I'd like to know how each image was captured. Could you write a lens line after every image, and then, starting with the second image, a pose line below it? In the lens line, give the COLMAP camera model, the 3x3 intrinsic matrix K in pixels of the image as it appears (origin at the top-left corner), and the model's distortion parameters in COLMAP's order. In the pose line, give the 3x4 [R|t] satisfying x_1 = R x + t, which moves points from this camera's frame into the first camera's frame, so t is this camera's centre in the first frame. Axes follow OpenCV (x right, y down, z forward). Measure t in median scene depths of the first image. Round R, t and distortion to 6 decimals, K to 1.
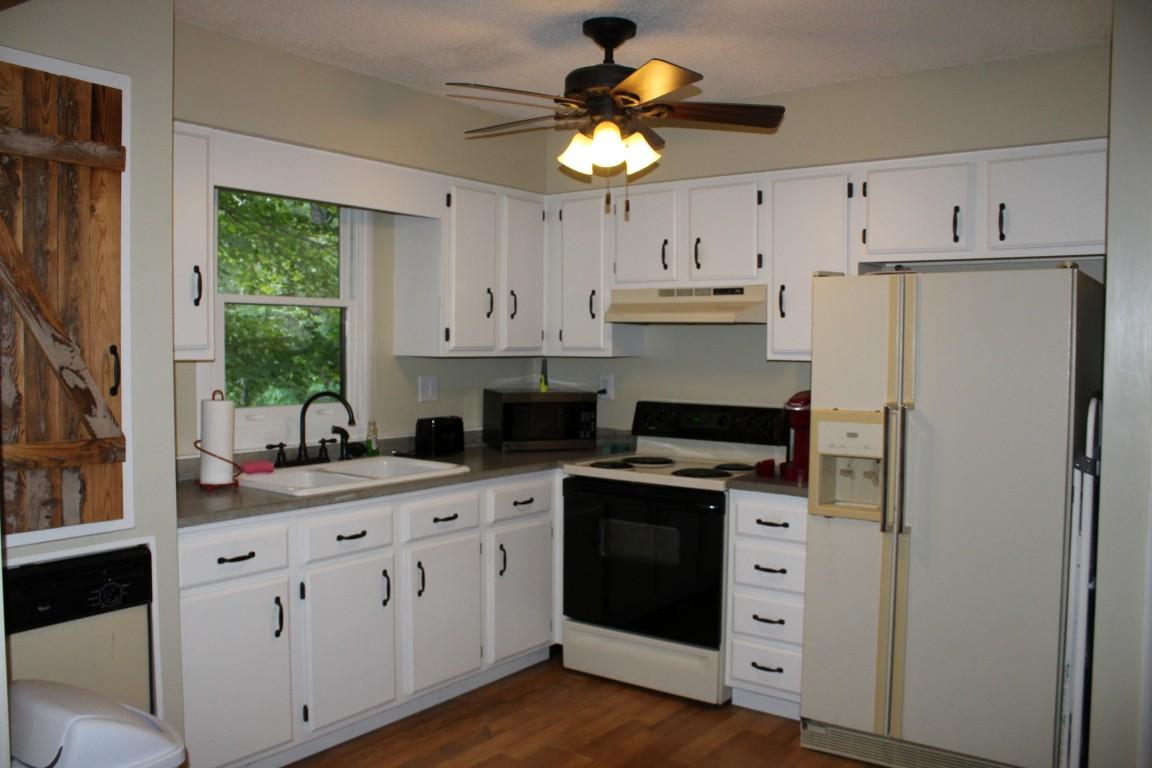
lens RADIAL K [[947.8, 0, 567.6], [0, 947.8, 392.7], [0, 0, 1]] dist [-0.119390, 0.080941]
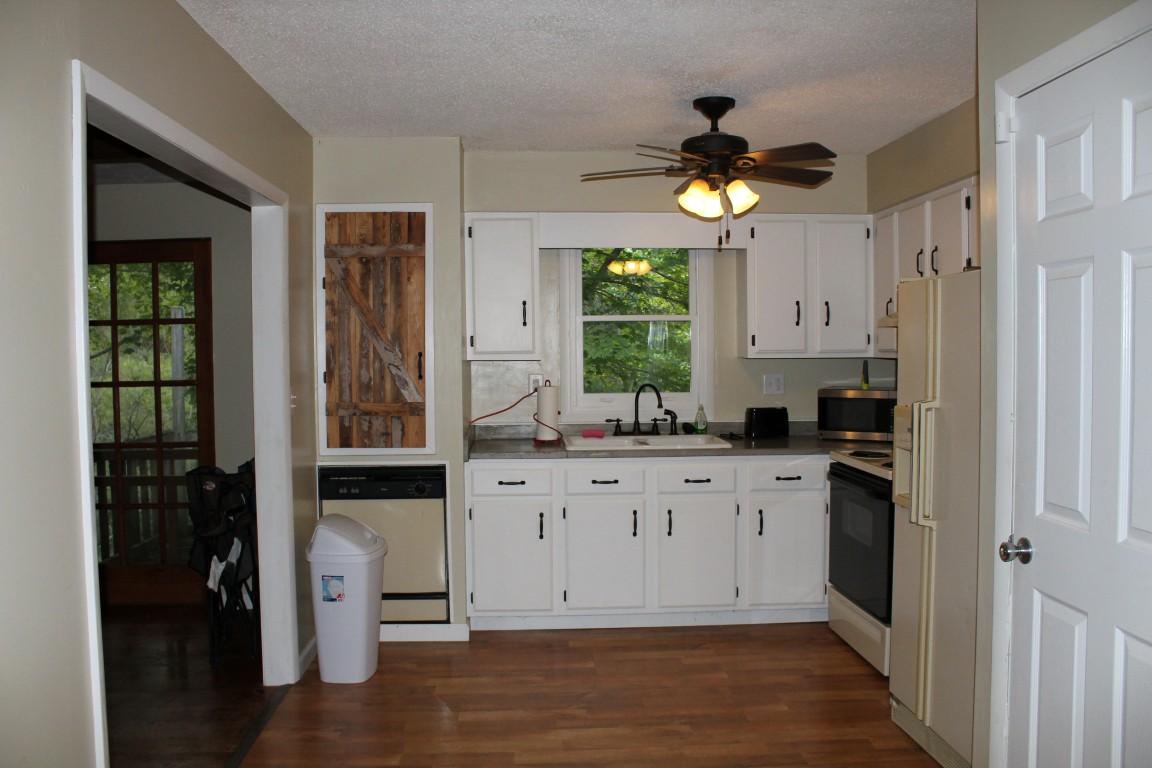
lens RADIAL K [[947.8, 0, 567.0], [0, 947.8, 387.9], [0, 0, 1]] dist [-0.119390, 0.080941]
pose [[0.640525, 0.021614, -0.767633, 1.103305], [-0.027380, 0.999611, 0.005299, 0.001760], [0.767449, 0.017624, 0.640868, 0.022553]]
